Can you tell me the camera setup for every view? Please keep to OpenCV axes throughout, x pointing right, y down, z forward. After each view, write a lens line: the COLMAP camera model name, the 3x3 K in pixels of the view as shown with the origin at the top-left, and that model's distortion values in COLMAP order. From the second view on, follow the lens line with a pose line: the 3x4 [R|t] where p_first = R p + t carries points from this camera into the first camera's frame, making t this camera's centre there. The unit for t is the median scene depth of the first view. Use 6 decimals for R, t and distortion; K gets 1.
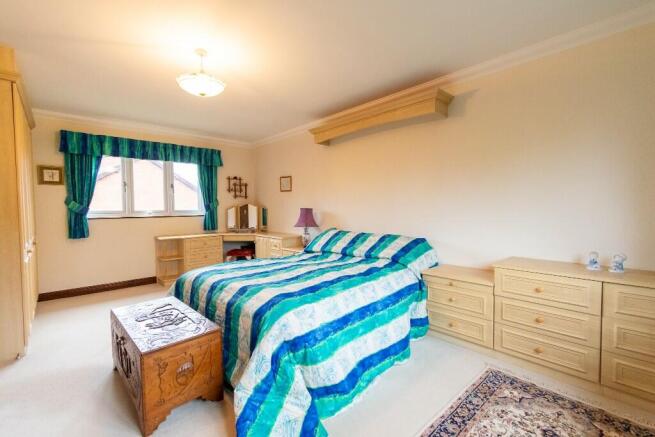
lens RADIAL K [[289.5, 0, 326.9], [0, 289.5, 216.5], [0, 0, 1]] dist [0.006863, 0.000079]
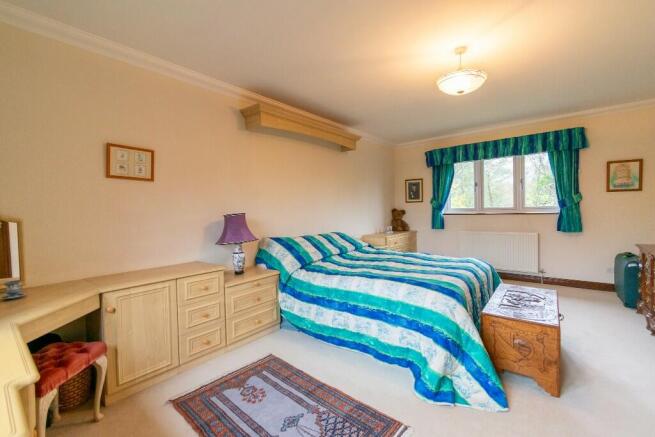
lens RADIAL K [[289.5, 0, 326.9], [0, 289.5, 216.5], [0, 0, 1]] dist [0.006863, 0.000079]
pose [[0.126902, 0.031610, -0.991411, 0.338431], [-0.011521, 0.999472, 0.030392, -0.014205], [0.991848, 0.007565, 0.127200, 0.283158]]
